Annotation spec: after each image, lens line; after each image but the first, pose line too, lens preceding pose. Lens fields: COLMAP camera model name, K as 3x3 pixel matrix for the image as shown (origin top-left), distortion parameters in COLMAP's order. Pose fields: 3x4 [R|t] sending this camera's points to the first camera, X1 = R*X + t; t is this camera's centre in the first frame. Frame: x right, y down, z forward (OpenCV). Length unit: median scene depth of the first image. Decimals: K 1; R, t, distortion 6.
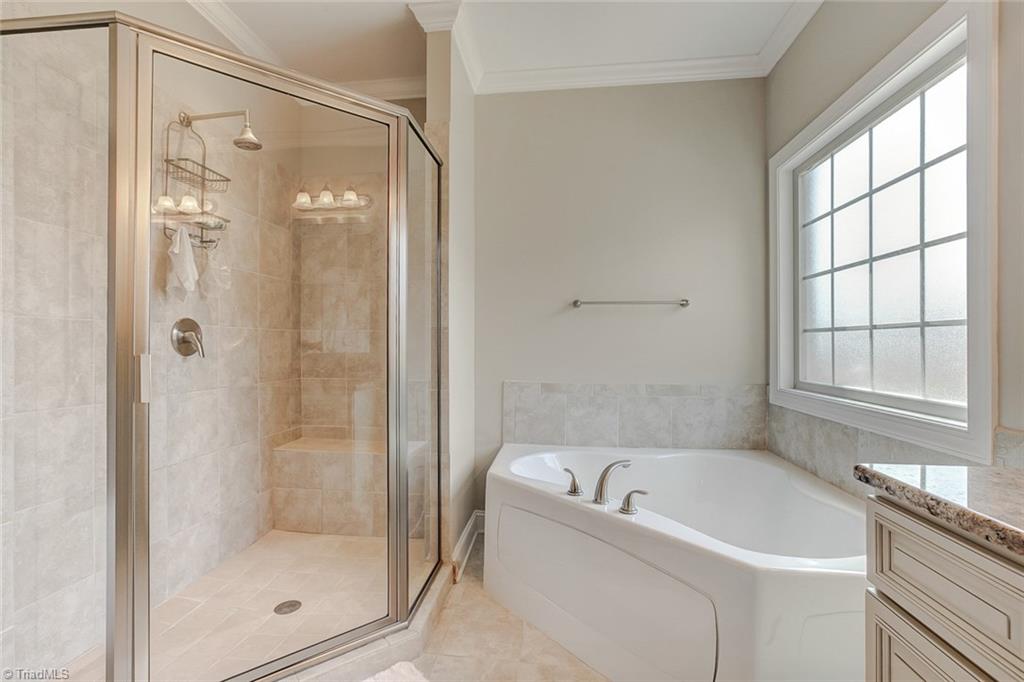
lens RADIAL K [[486.9, 0, 493.0], [0, 486.9, 353.1], [0, 0, 1]] dist [-0.035845, 0.021048]
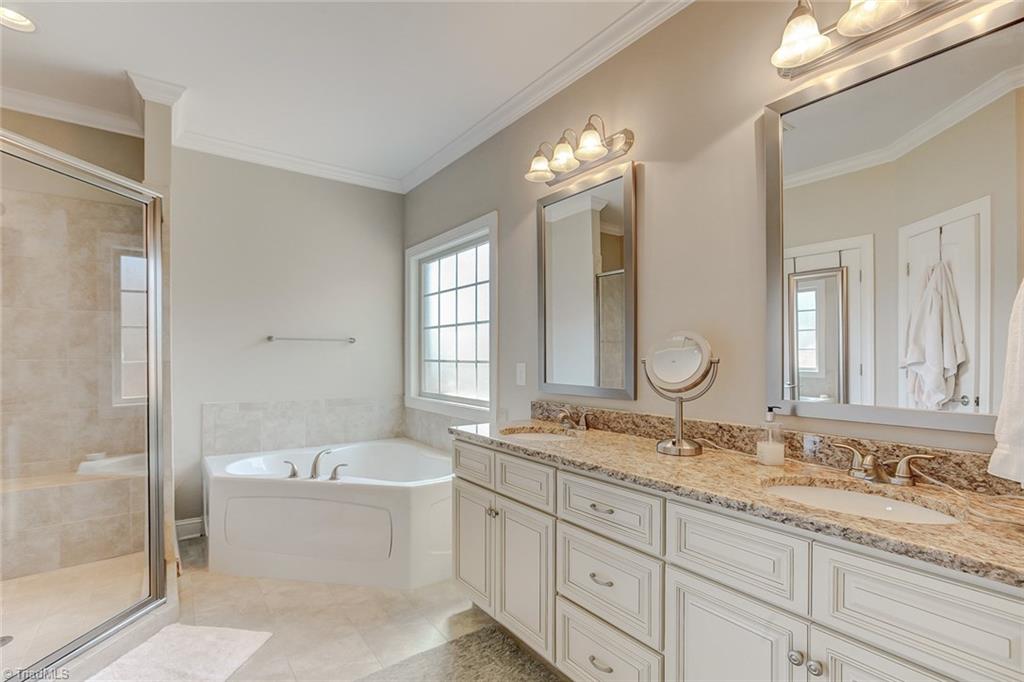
lens RADIAL K [[481.7, 0, 513.2], [0, 481.7, 329.2], [0, 0, 1]] dist [-0.001085, 0.000368]
pose [[0.717039, 0.039578, 0.695909, -0.320909], [0.011245, 0.997600, -0.068323, -0.041734], [-0.696943, 0.056816, 0.714873, -0.442719]]
